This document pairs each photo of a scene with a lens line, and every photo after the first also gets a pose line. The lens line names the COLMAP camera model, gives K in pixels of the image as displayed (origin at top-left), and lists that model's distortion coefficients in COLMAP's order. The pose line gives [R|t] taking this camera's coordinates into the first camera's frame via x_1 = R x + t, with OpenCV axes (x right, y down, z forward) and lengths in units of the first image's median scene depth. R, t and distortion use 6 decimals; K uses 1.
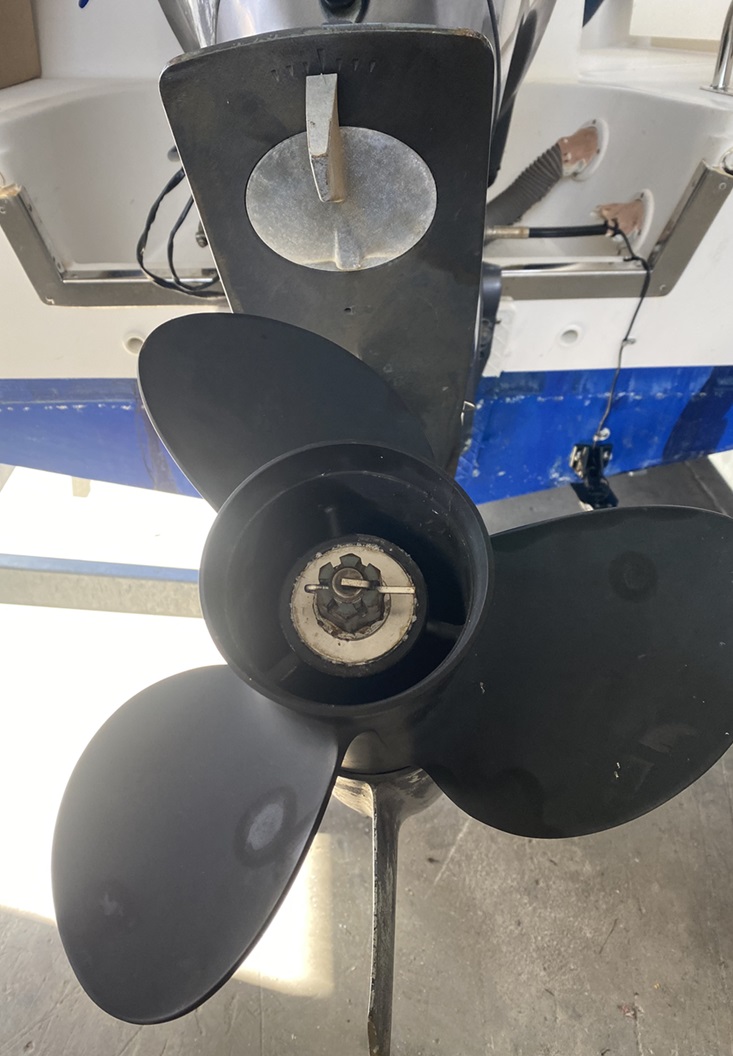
lens RADIAL K [[873.3, 0, 353.3], [0, 873.3, 541.1], [0, 0, 1]] dist [0.021902, -0.071998]
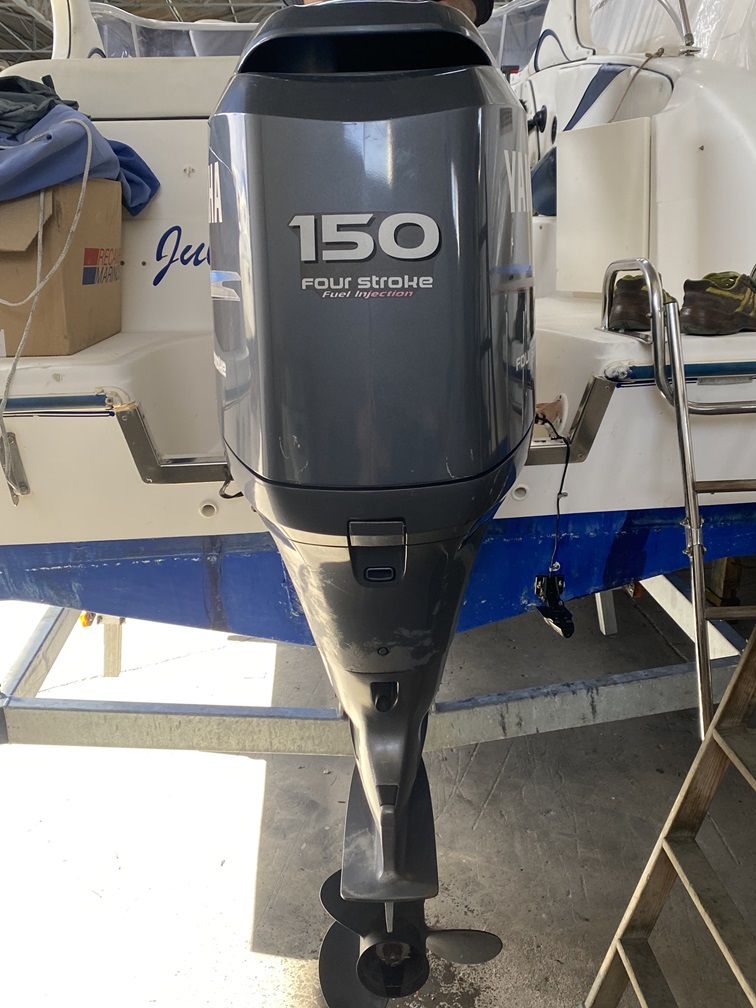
lens RADIAL K [[927.1, 0, 382.7], [0, 927.1, 506.3], [0, 0, 1]] dist [-0.001263, 0.000000]
pose [[0.998371, -0.035510, 0.044663, -0.036113], [0.046616, 0.958990, -0.279582, 0.171268], [-0.032904, 0.281208, 0.959082, -0.367037]]
